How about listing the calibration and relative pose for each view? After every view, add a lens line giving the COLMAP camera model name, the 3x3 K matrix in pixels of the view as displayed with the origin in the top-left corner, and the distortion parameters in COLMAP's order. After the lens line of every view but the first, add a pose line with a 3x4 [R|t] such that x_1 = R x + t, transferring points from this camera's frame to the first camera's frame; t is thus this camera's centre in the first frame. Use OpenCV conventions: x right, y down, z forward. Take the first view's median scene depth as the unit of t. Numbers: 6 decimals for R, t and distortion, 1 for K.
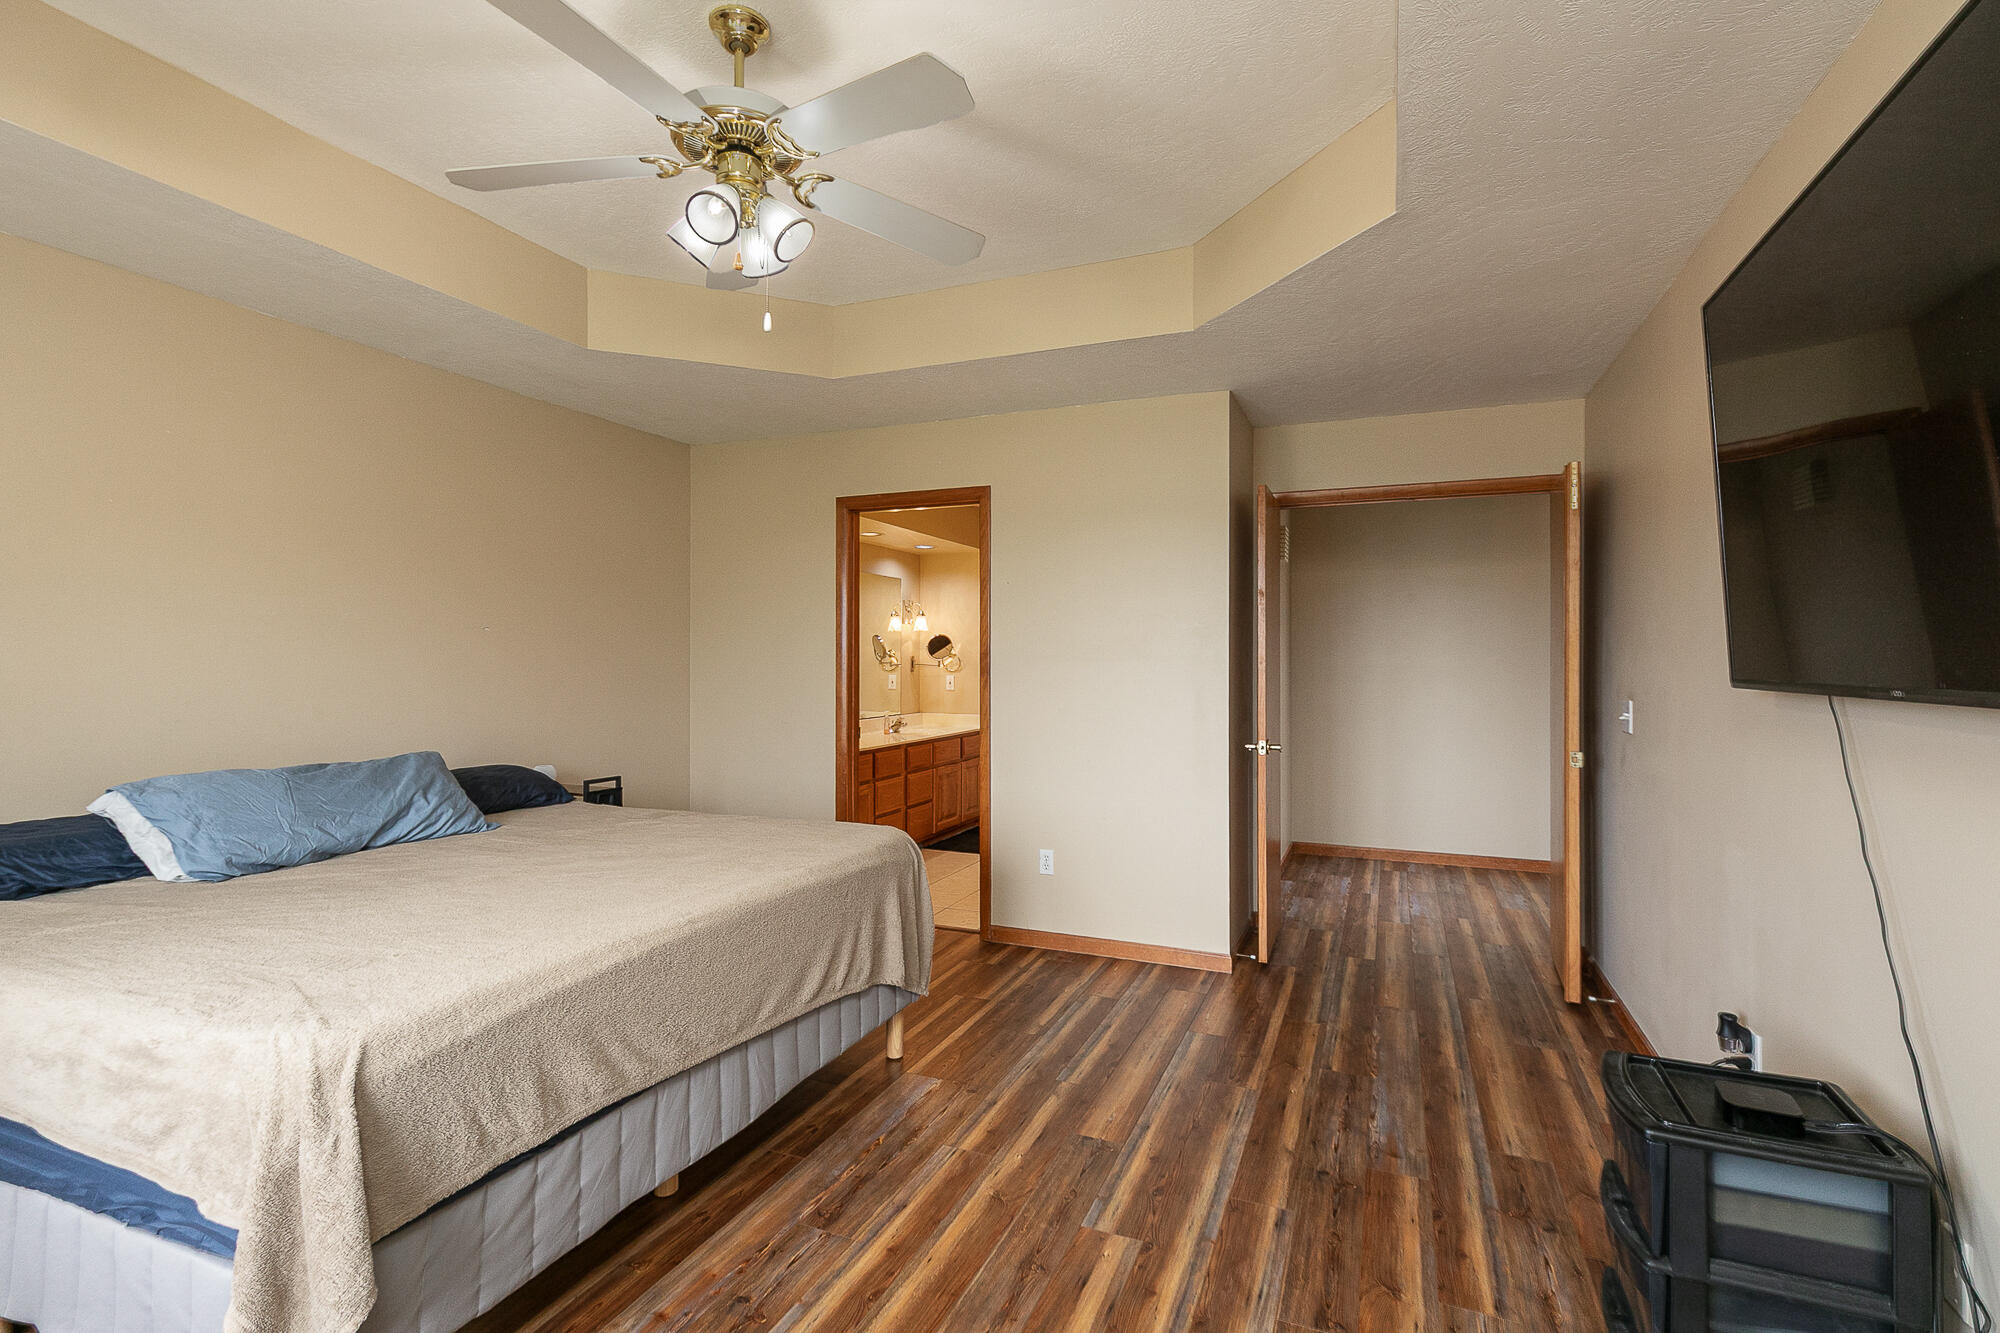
lens RADIAL K [[918.7, 0, 1011.1], [0, 918.7, 659.6], [0, 0, 1]] dist [-0.001875, 0.000200]
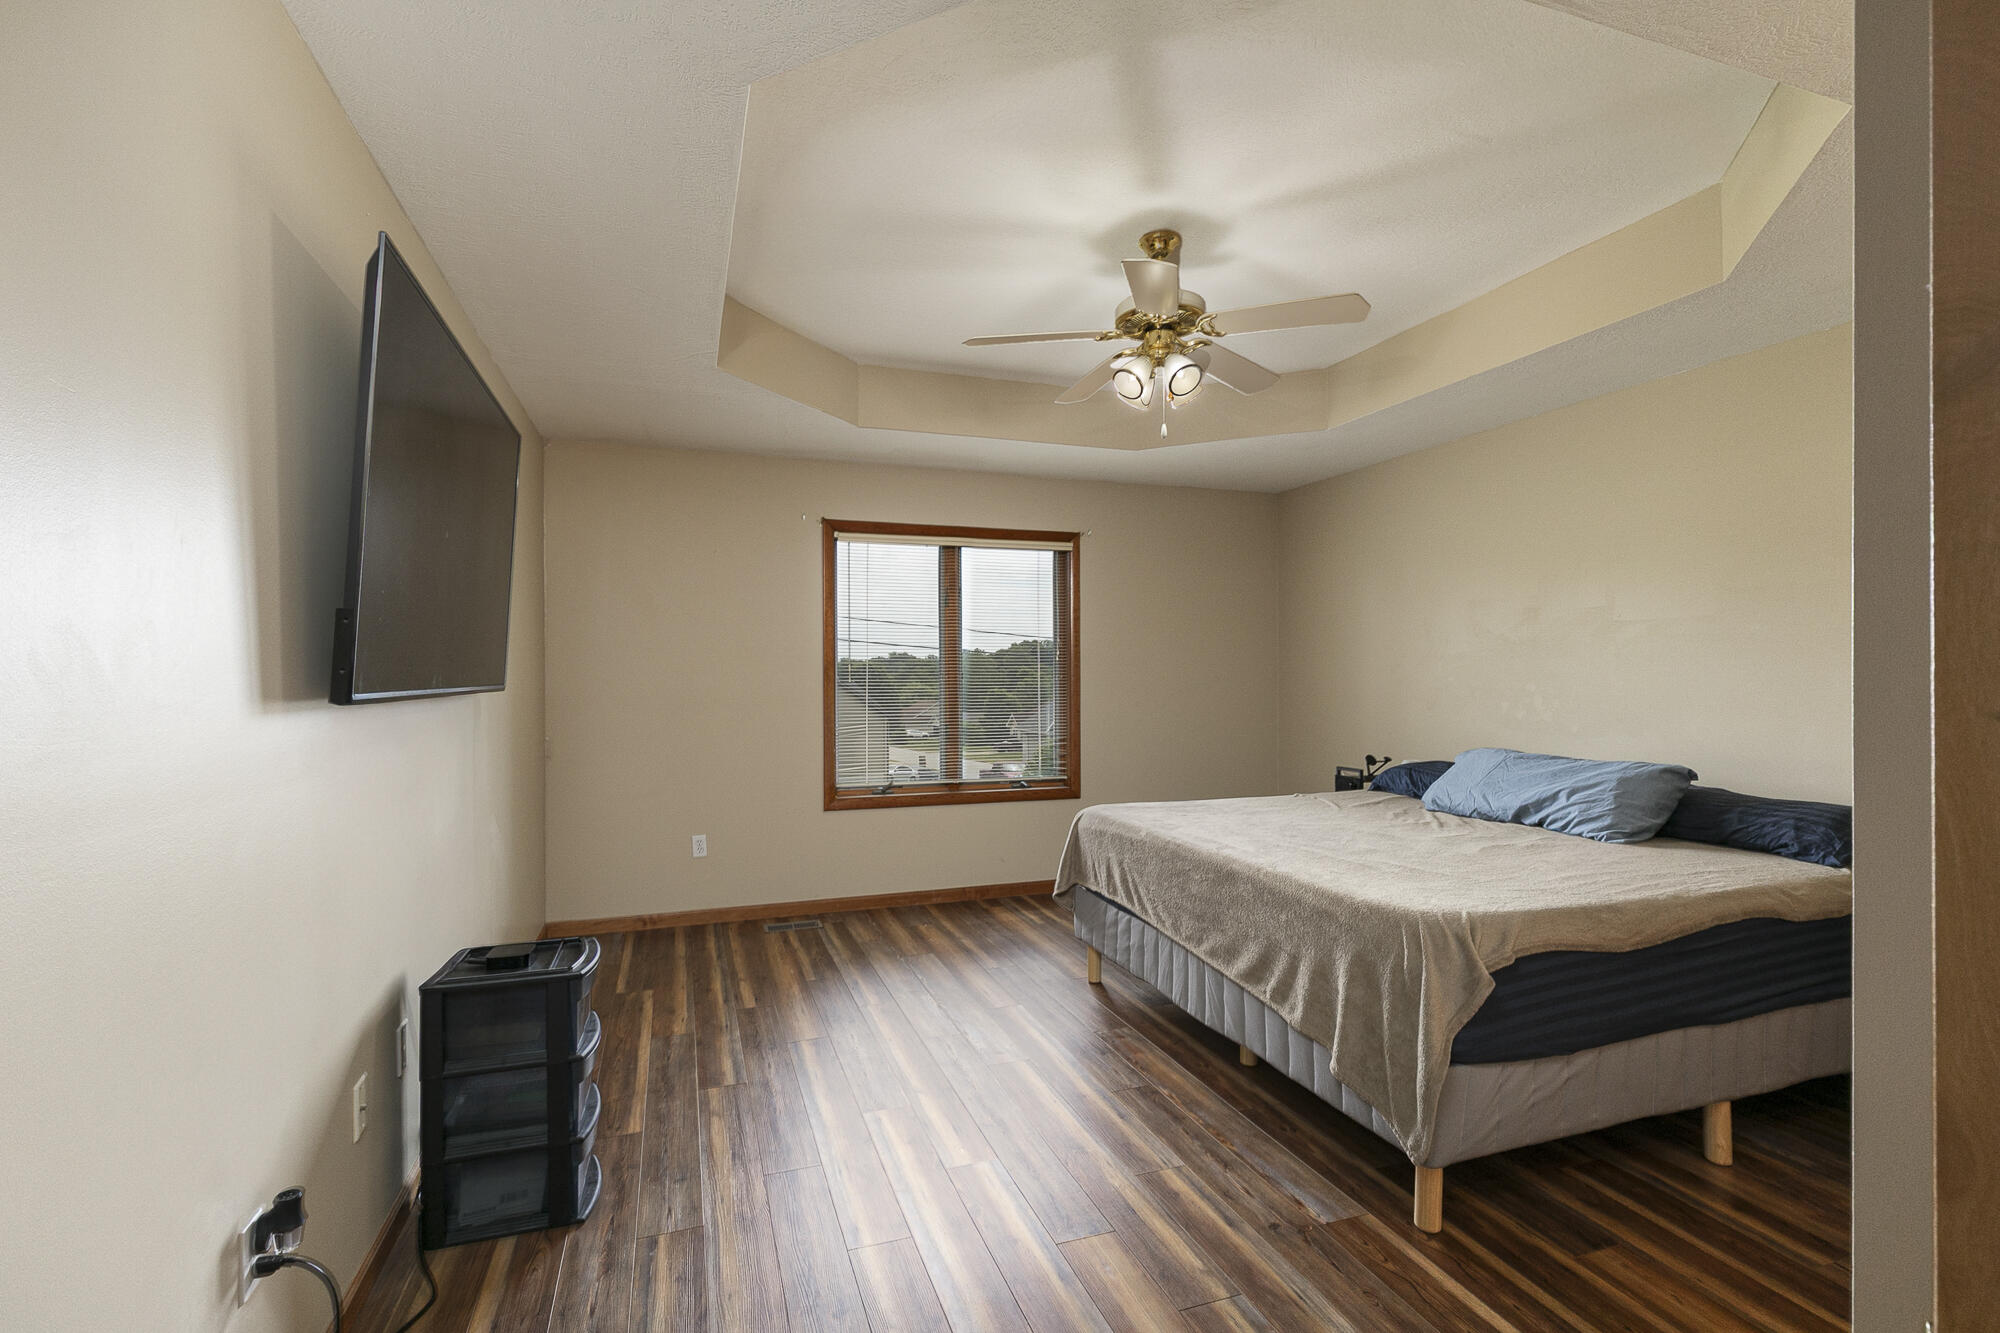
lens RADIAL K [[918.7, 0, 1007.0], [0, 918.7, 671.7], [0, 0, 1]] dist [-0.001875, 0.000200]
pose [[-0.739423, -0.004045, -0.673229, 0.785884], [-0.004016, 0.999991, -0.001597, 0.002890], [0.673229, 0.001522, -0.739432, 1.717977]]
